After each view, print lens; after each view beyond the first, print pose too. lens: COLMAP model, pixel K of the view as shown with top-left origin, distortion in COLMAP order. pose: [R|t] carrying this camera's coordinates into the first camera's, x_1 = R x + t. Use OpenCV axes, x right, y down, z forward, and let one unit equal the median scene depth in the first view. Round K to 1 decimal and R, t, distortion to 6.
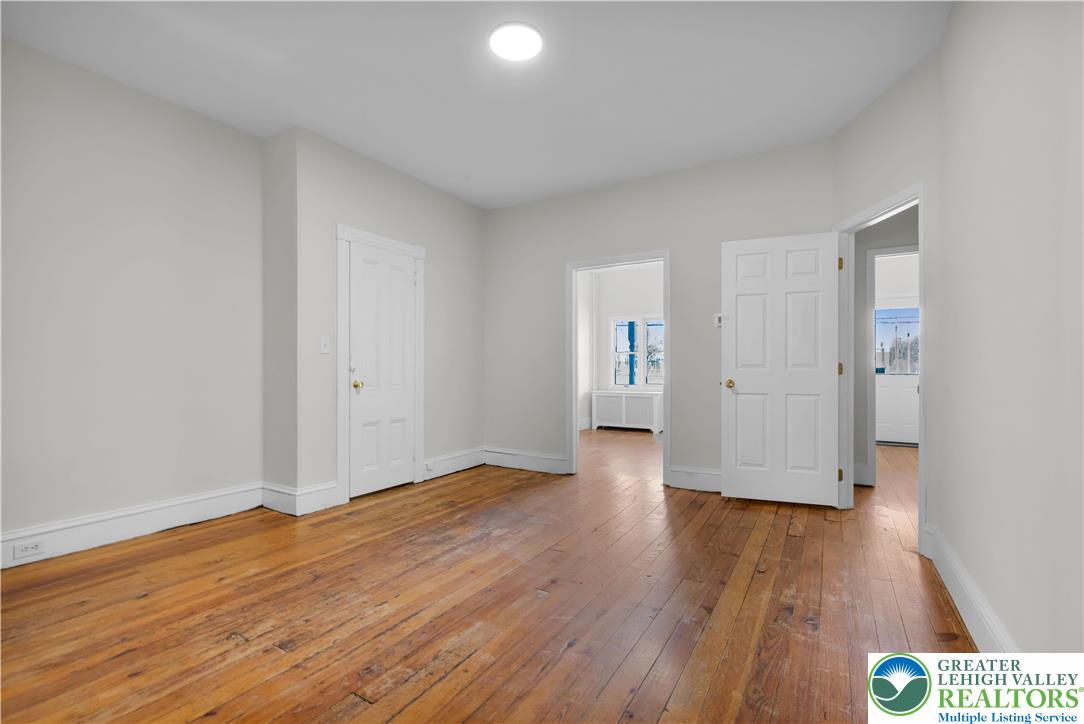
lens RADIAL K [[470.6, 0, 539.7], [0, 470.6, 368.2], [0, 0, 1]] dist [0.001958, 0.000202]
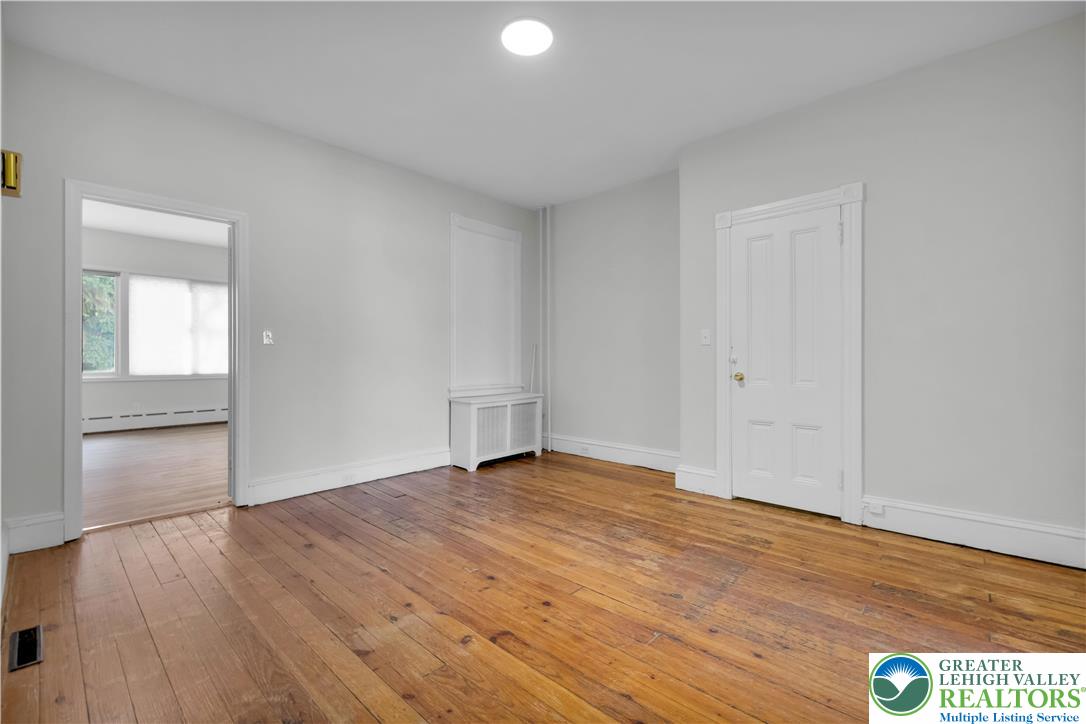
lens RADIAL K [[471.4, 0, 540.4], [0, 471.4, 356.9], [0, 0, 1]] dist [0.001958, 0.000202]
pose [[-0.193806, 0.001070, -0.981039, 0.774977], [0.003603, 0.999993, 0.000379, -0.008969], [0.981033, -0.003461, -0.193809, 1.022050]]
